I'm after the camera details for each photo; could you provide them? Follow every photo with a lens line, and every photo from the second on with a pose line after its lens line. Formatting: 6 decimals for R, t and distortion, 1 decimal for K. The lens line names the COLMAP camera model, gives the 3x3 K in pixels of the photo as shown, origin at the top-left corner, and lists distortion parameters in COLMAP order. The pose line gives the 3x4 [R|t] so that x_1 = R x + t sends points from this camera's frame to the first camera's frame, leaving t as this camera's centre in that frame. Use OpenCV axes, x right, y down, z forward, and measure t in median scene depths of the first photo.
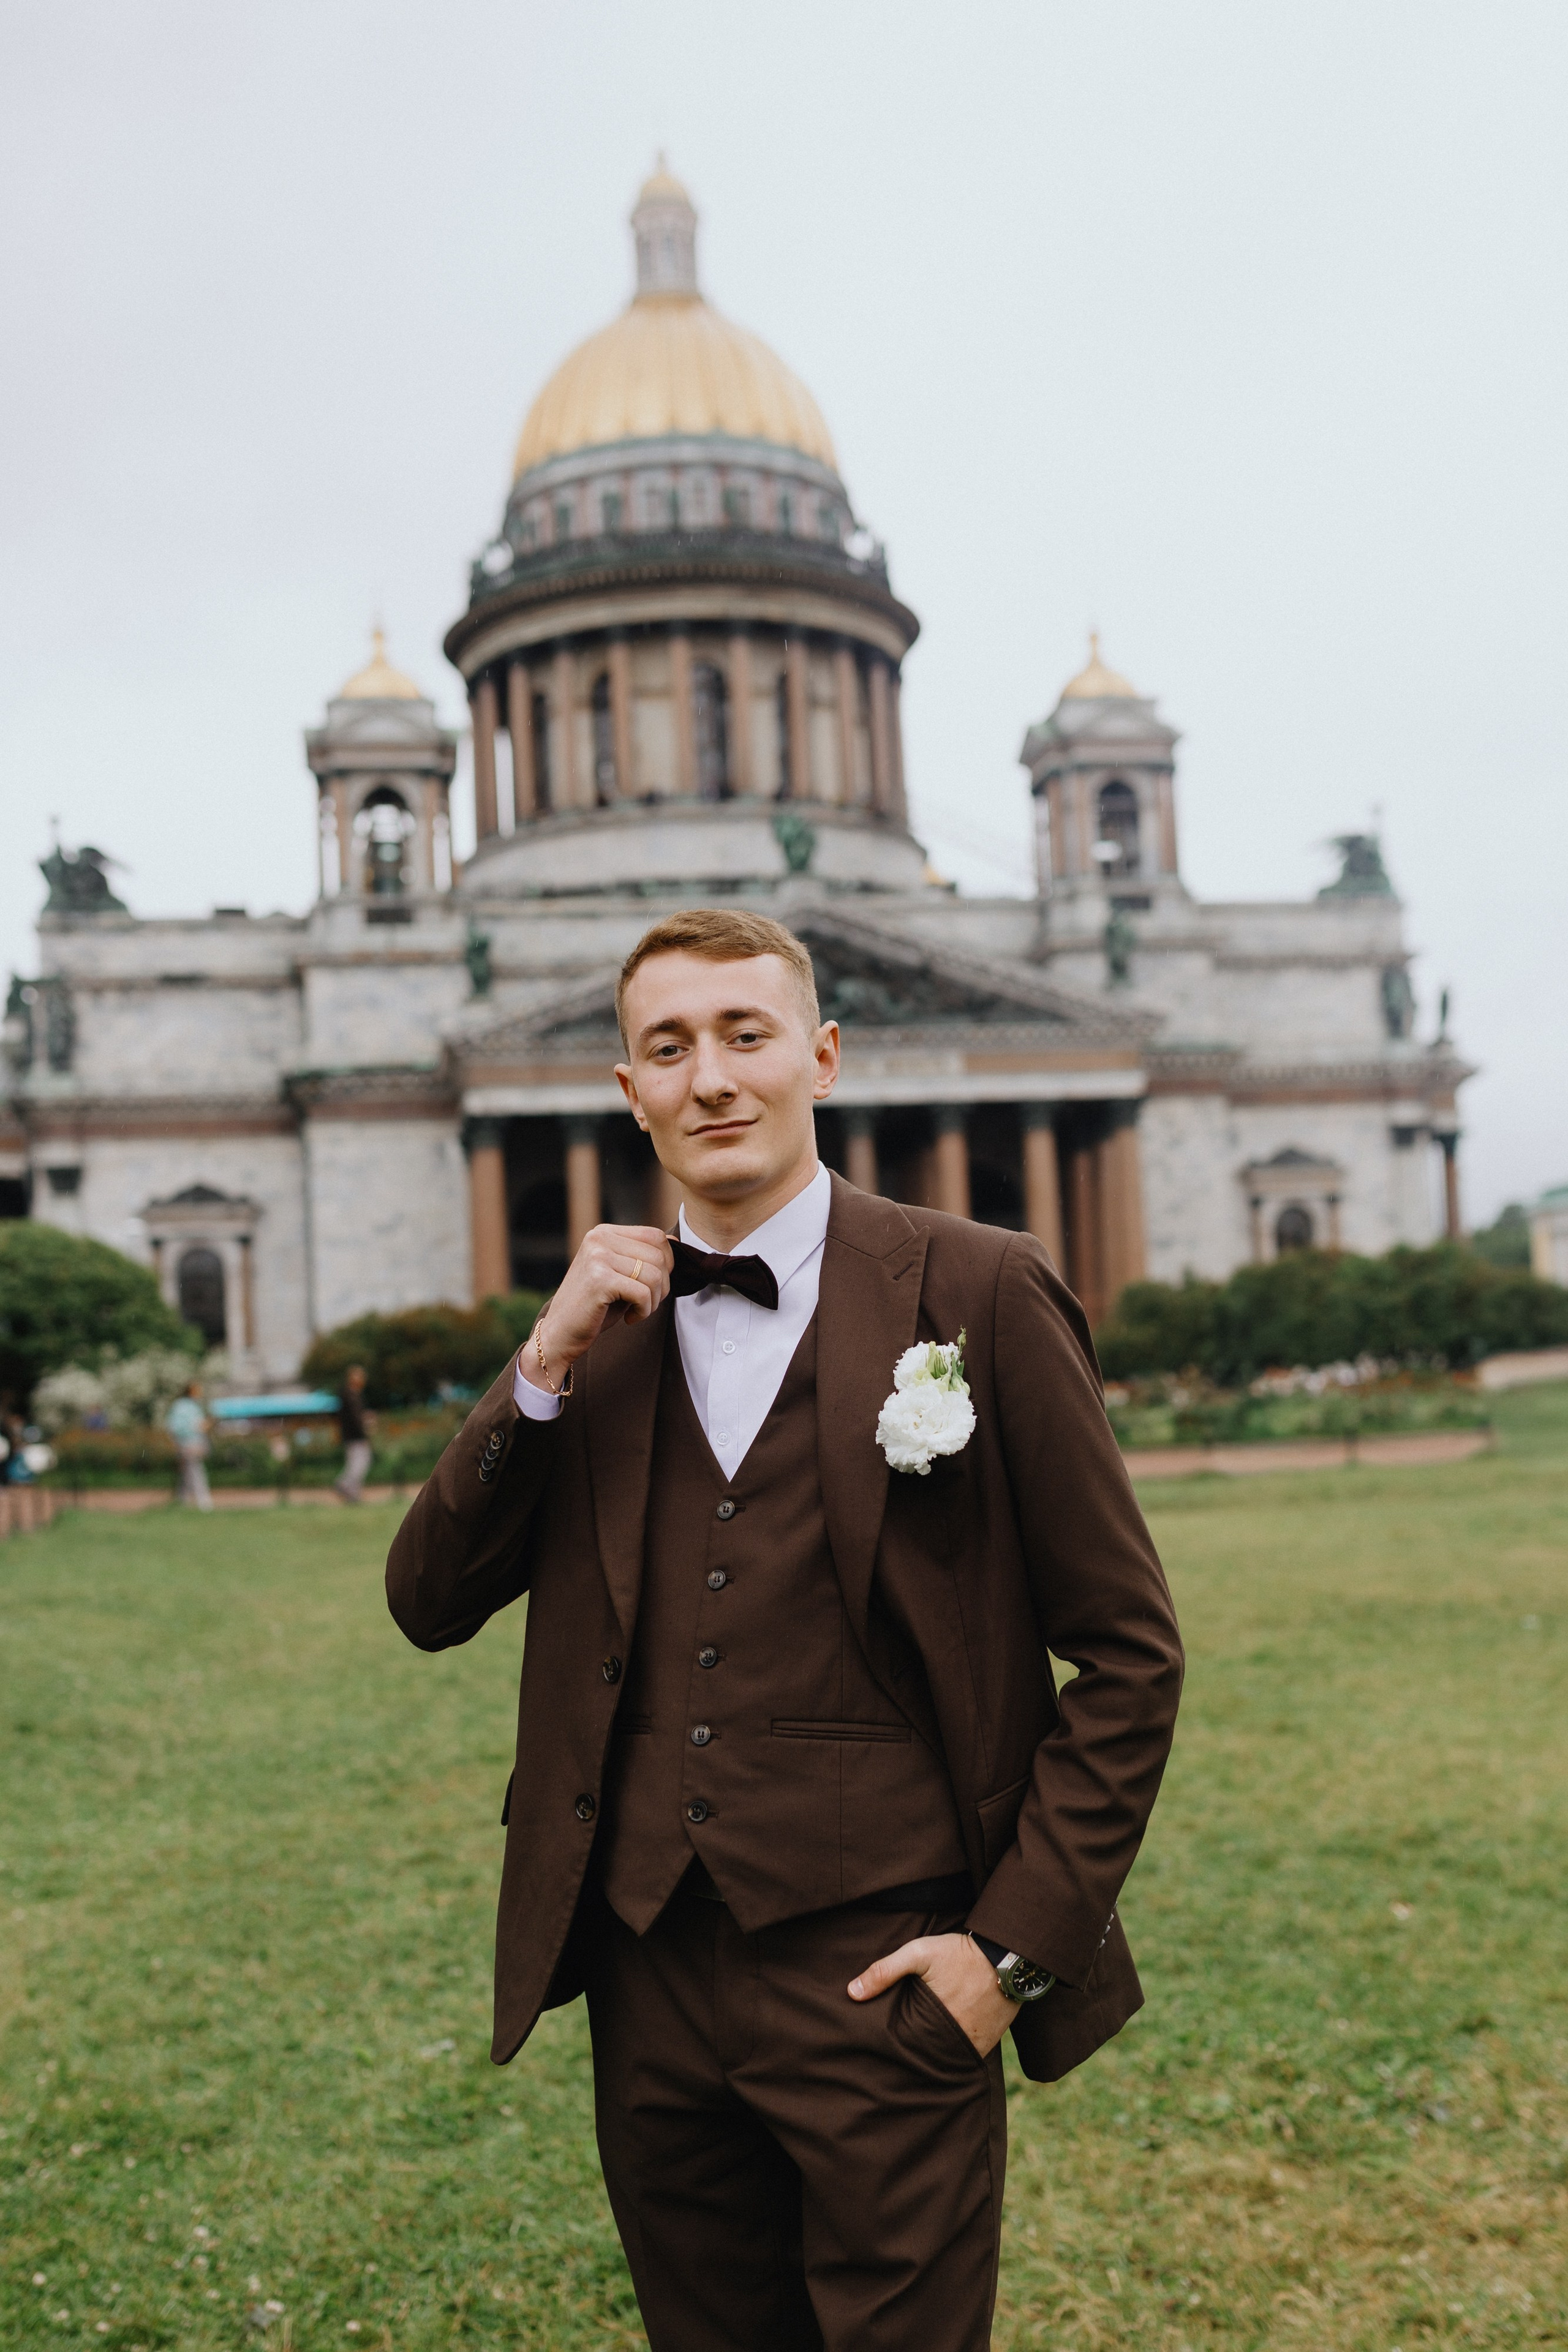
lens RADIAL K [[2351.6, 0, 783.0], [0, 2351.6, 1285.4], [0, 0, 1]] dist [-0.002236, 0.000696]
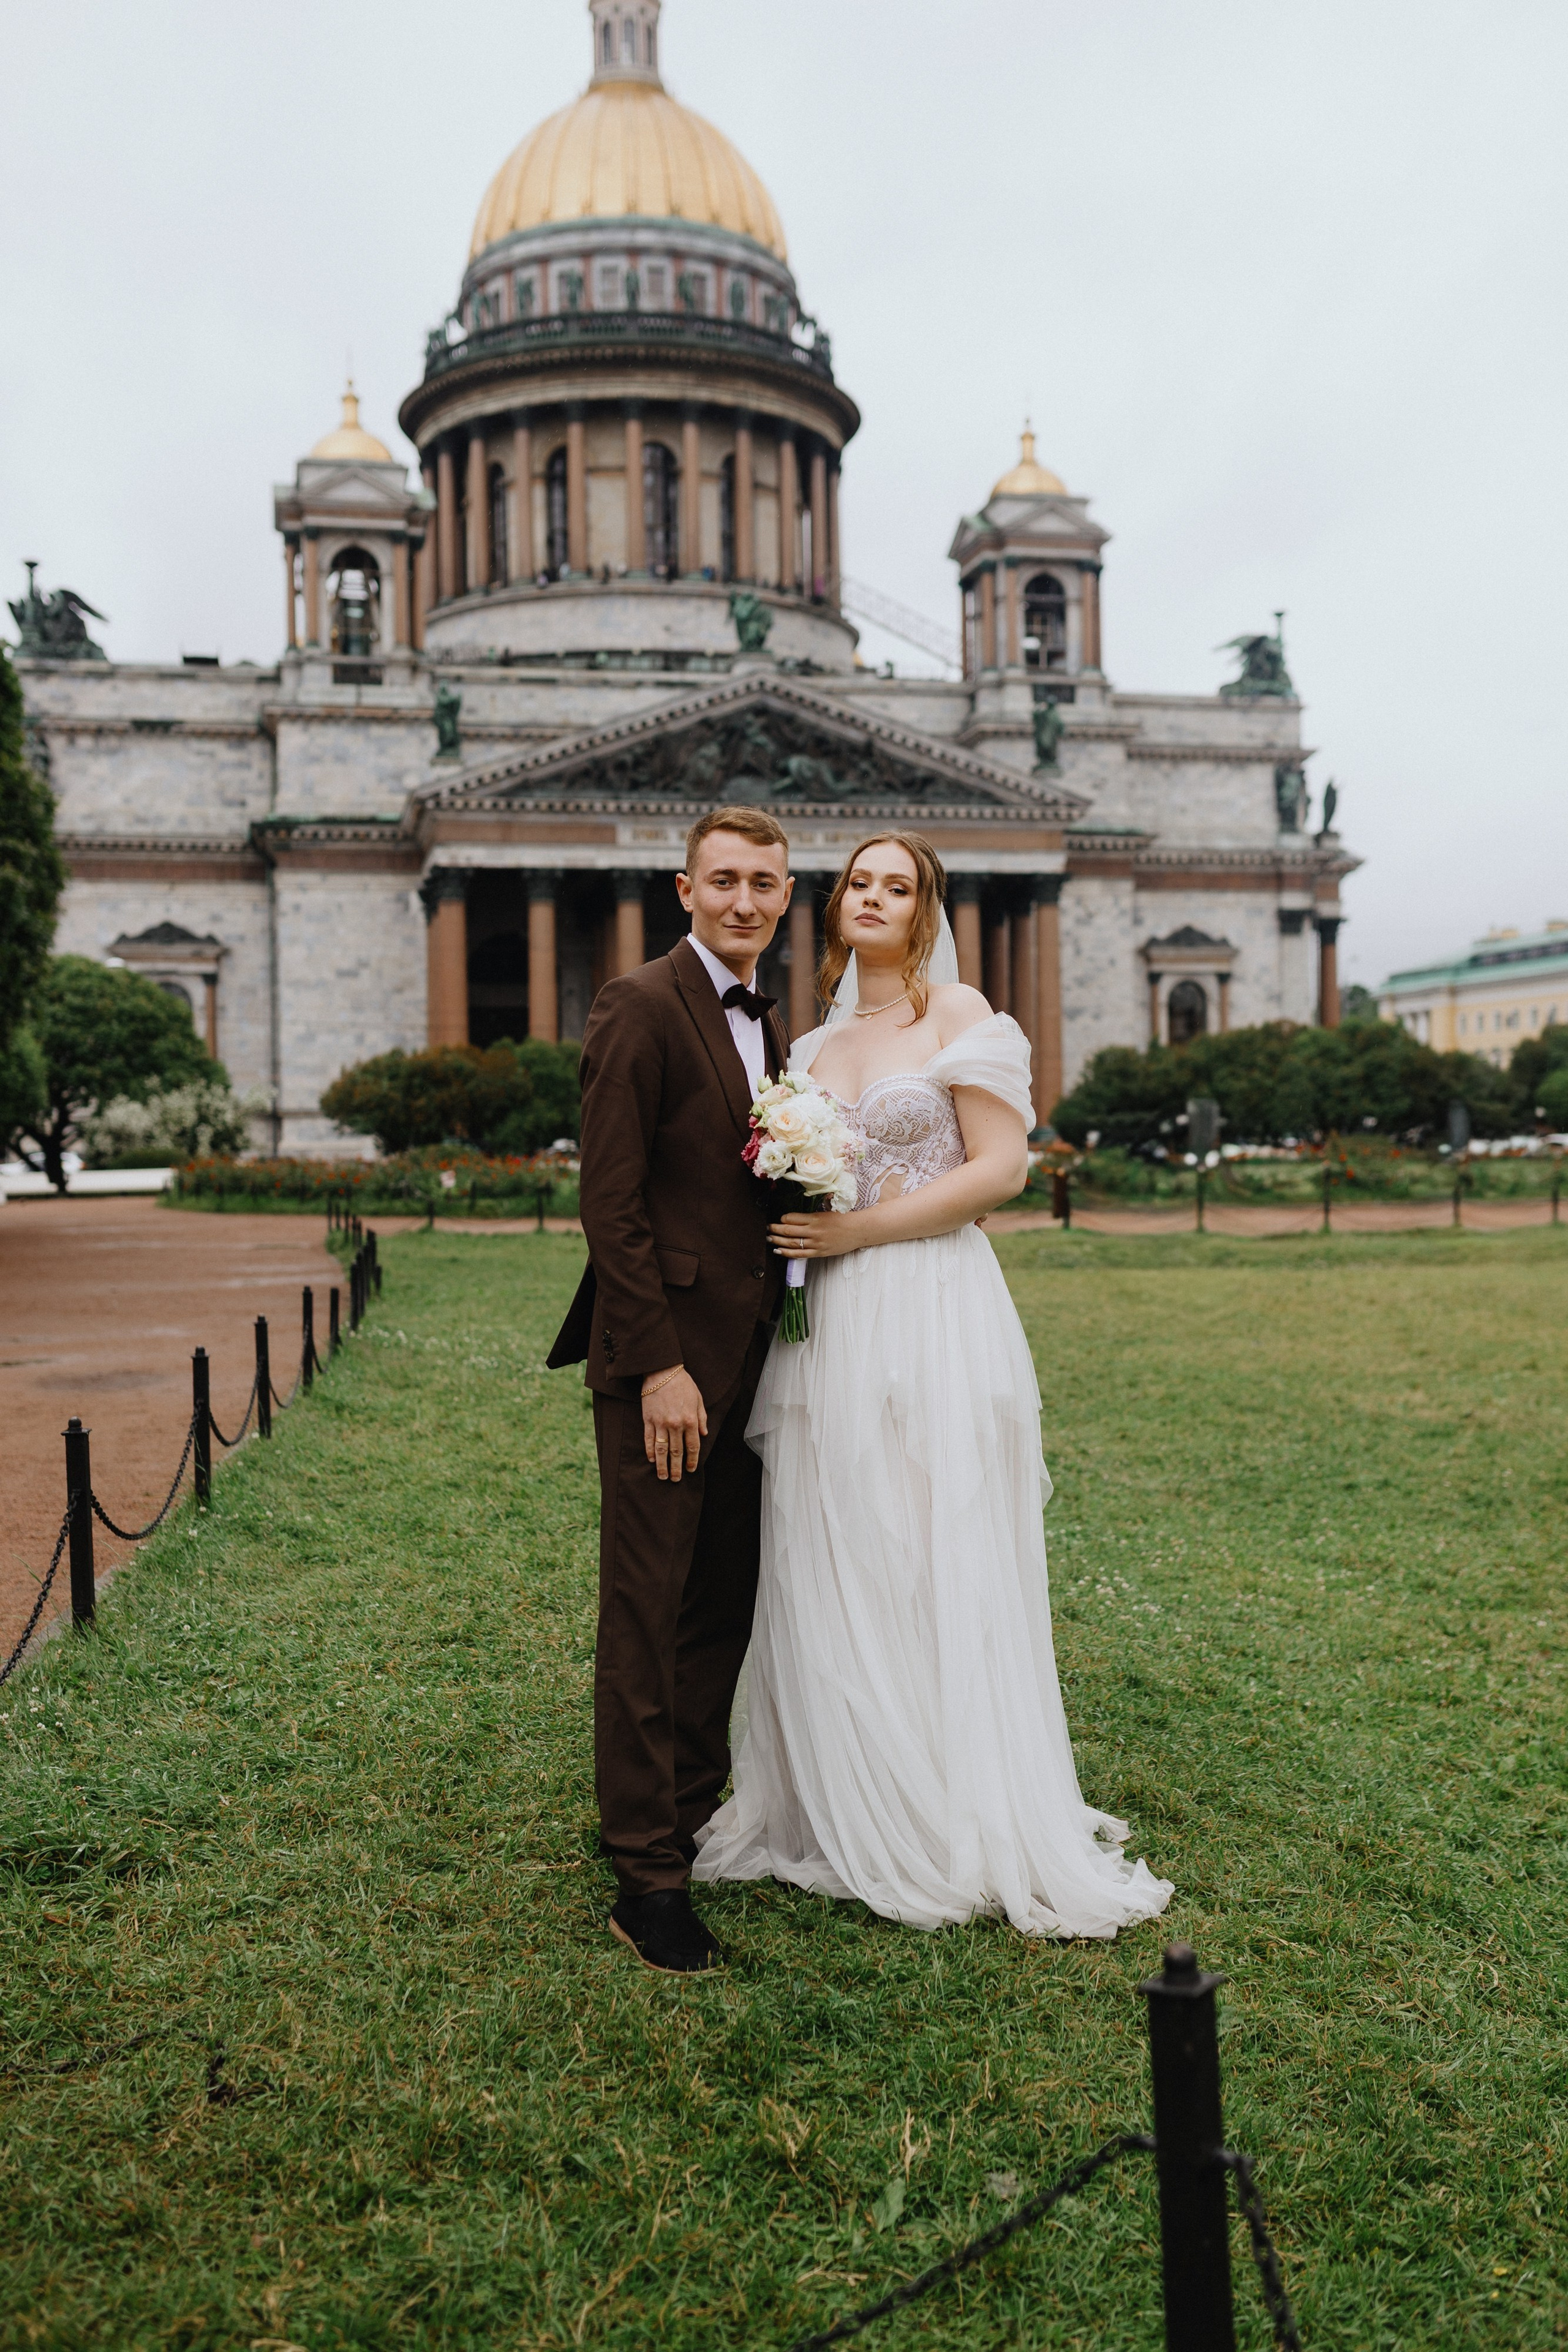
lens RADIAL K [[2189.2, 0, 765.6], [0, 2189.2, 1177.4], [0, 0, 1]] dist [0.000736, 0.006945]
pose [[0.997507, 0.030468, 0.063651, -0.040259], [-0.034359, 0.997549, 0.060951, 0.001139], [-0.061638, -0.062986, 0.996109, 0.001092]]
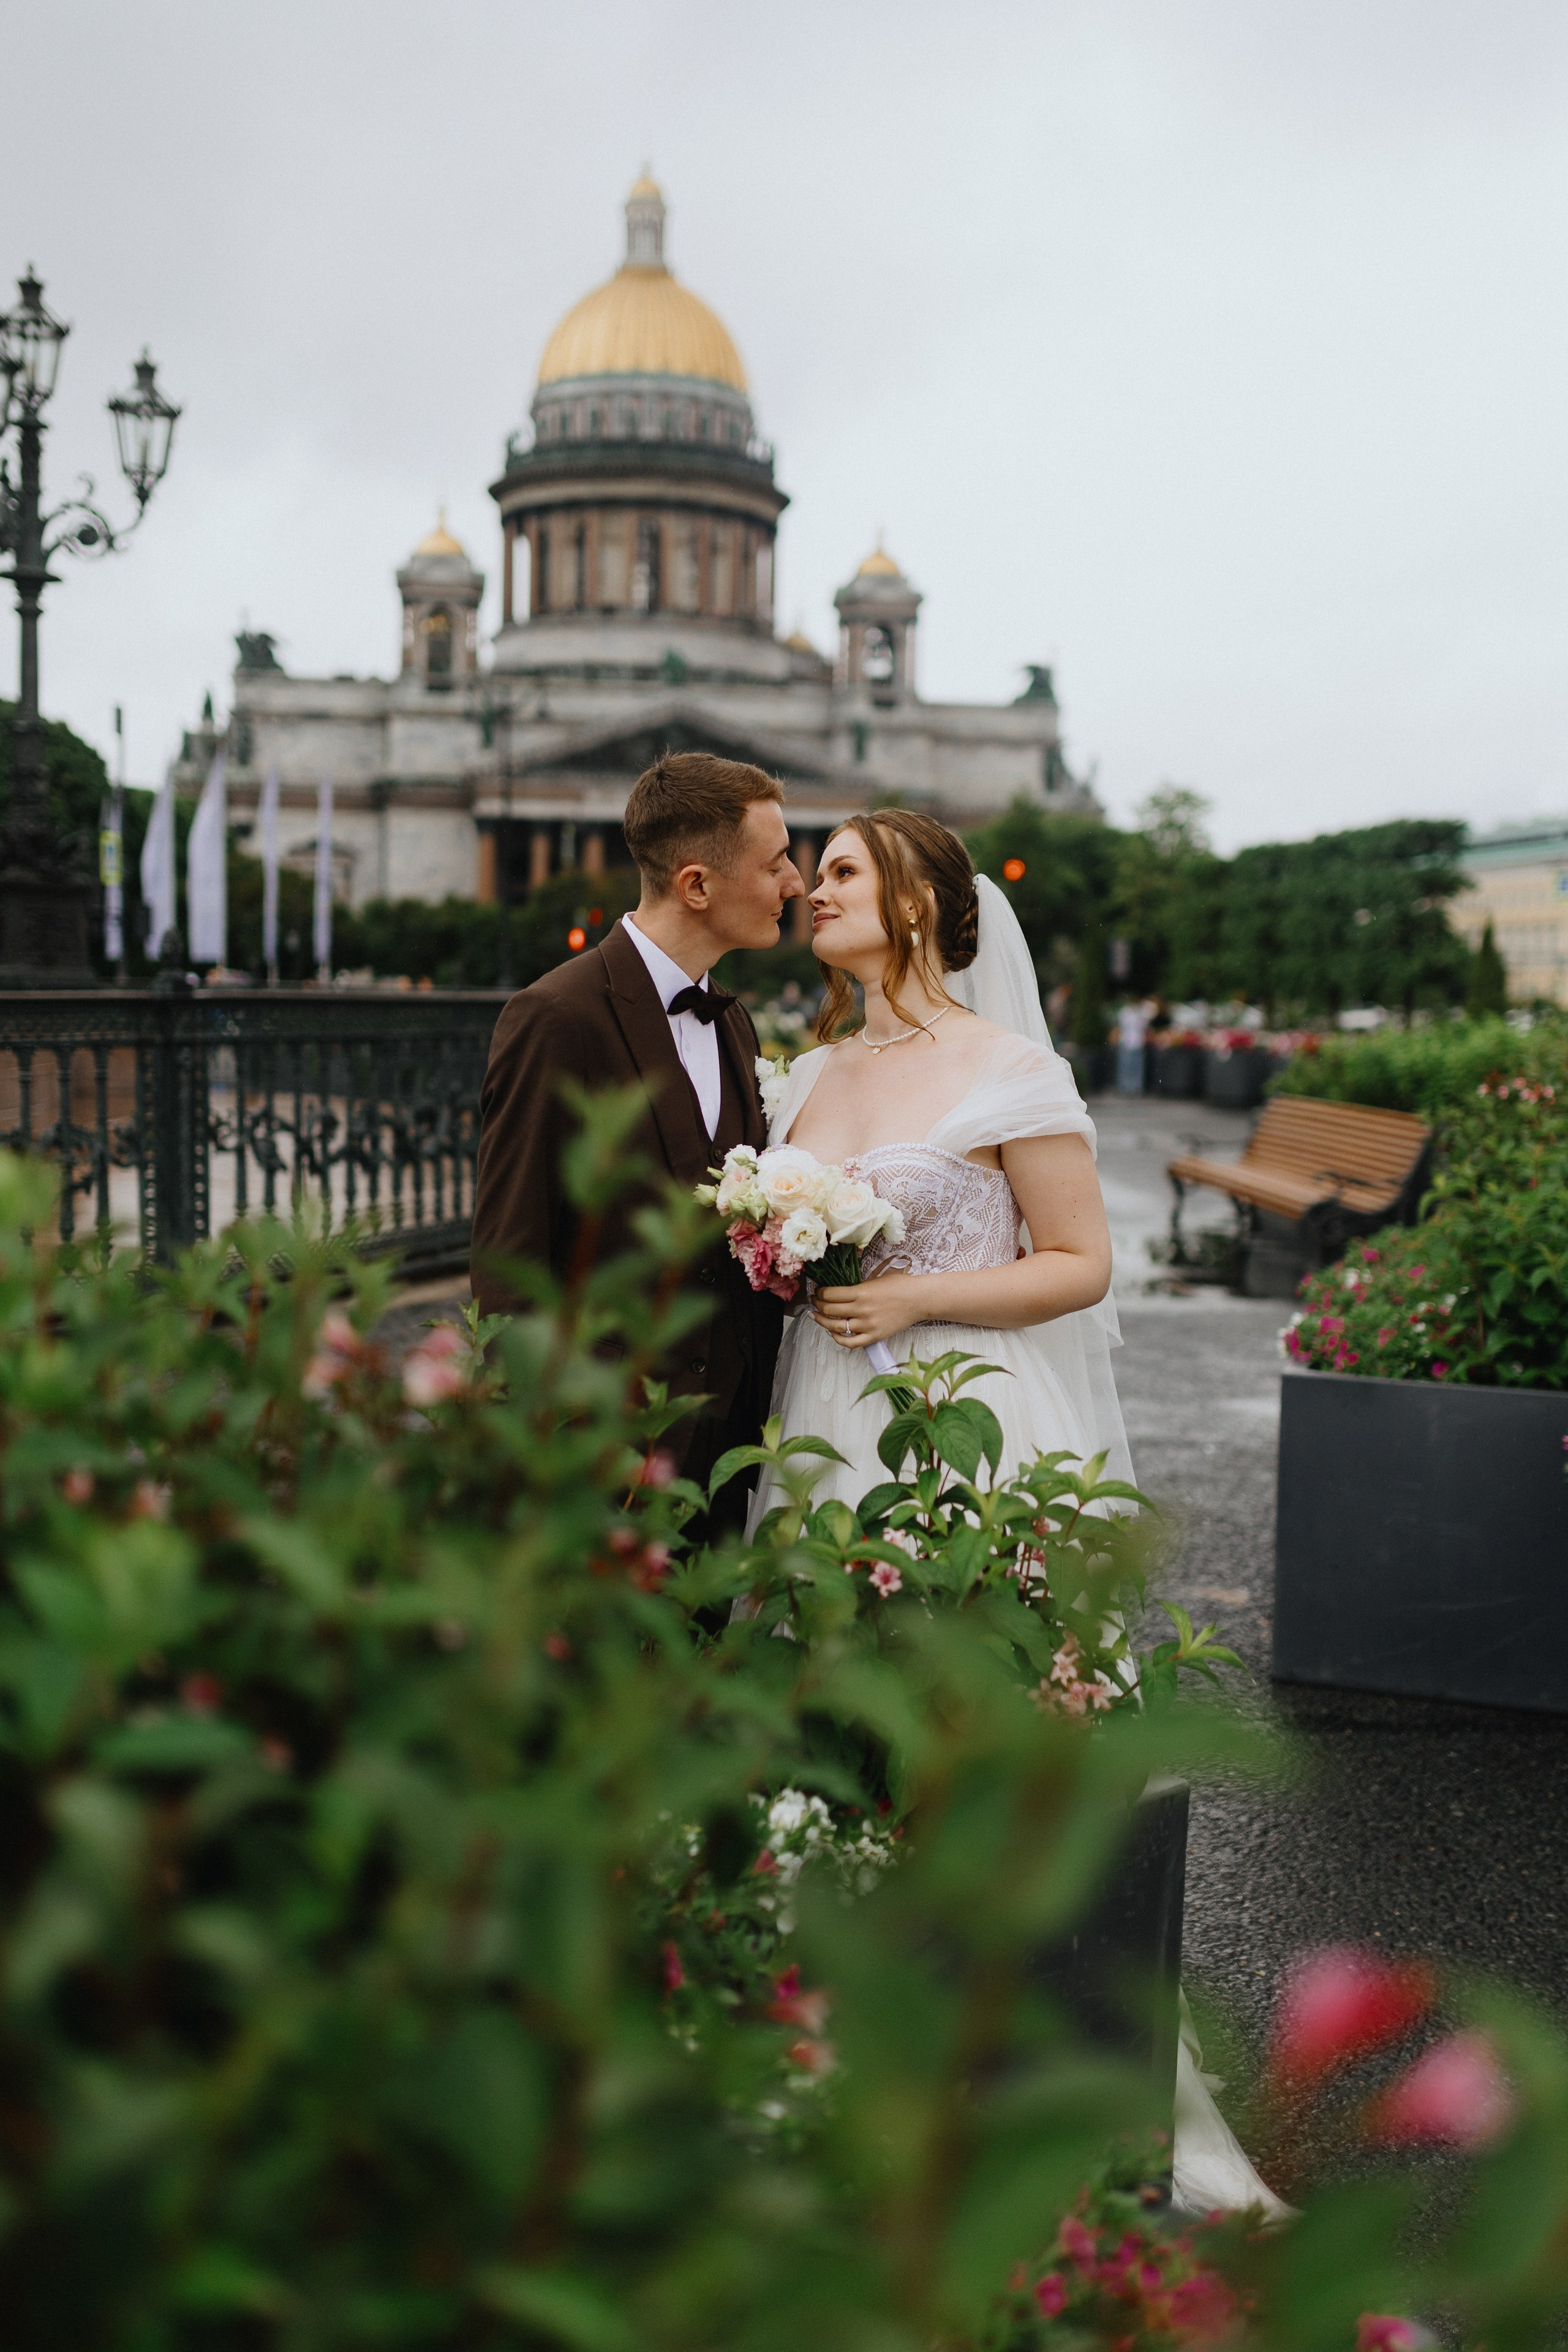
lens RADIAL K [[2374.8, 0, 778.9], [0, 2374.8, 1181.1], [0, 0, 1]] dist [-0.001565, 0.000180]
pose [[0.996909, 0.070938, -0.033769, 0.154982], [-0.065815, 0.988772, 0.134161, -0.050358], [0.042907, -0.131524, 0.990384, -0.709856]]
